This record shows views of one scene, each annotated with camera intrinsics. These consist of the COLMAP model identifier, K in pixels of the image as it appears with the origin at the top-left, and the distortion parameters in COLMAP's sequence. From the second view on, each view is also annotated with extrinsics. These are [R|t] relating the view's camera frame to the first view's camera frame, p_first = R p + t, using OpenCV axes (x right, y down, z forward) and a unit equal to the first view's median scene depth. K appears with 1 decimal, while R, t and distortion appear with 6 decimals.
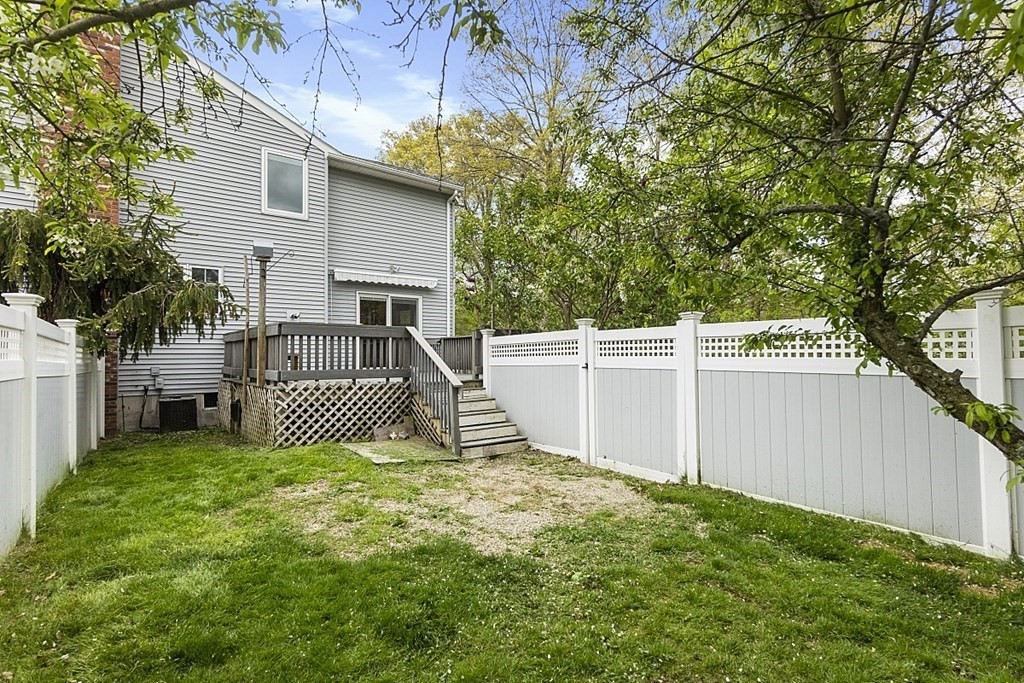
lens RADIAL K [[494.8, 0, 502.5], [0, 494.8, 338.8], [0, 0, 1]] dist [0.000780, 0.000356]
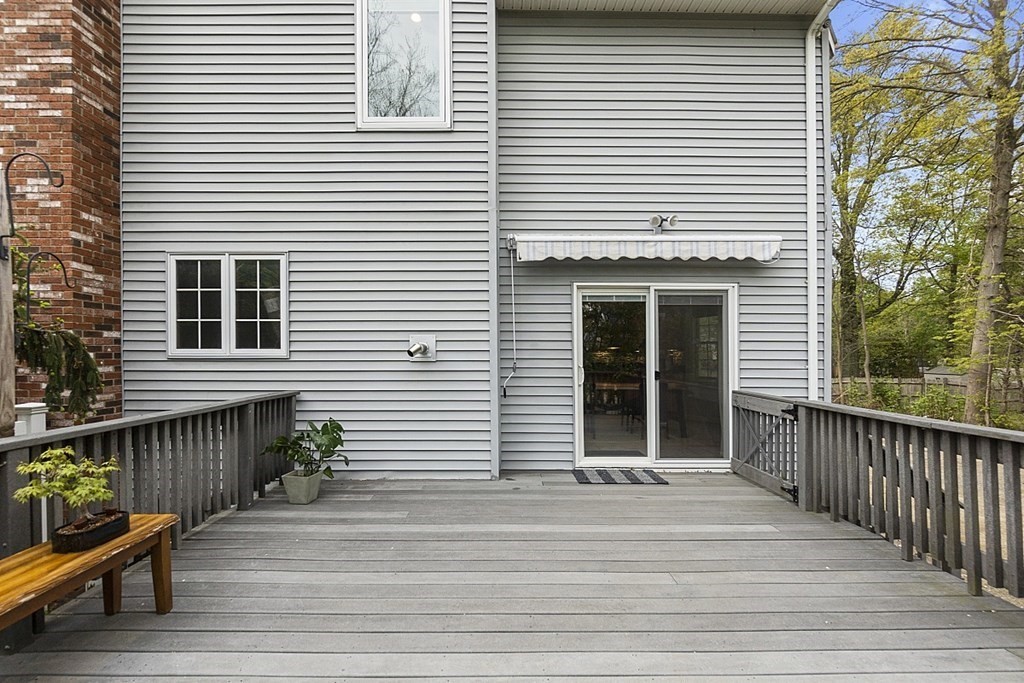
lens RADIAL K [[575.0, 0, 510.5], [0, 575.0, 345.5], [0, 0, 1]] dist [-0.000155, -0.000154]
pose [[0.828148, -0.004182, -0.560494, -0.059775], [0.019347, 0.999590, 0.021128, -0.053130], [0.560175, -0.028341, 0.827889, 0.555104]]
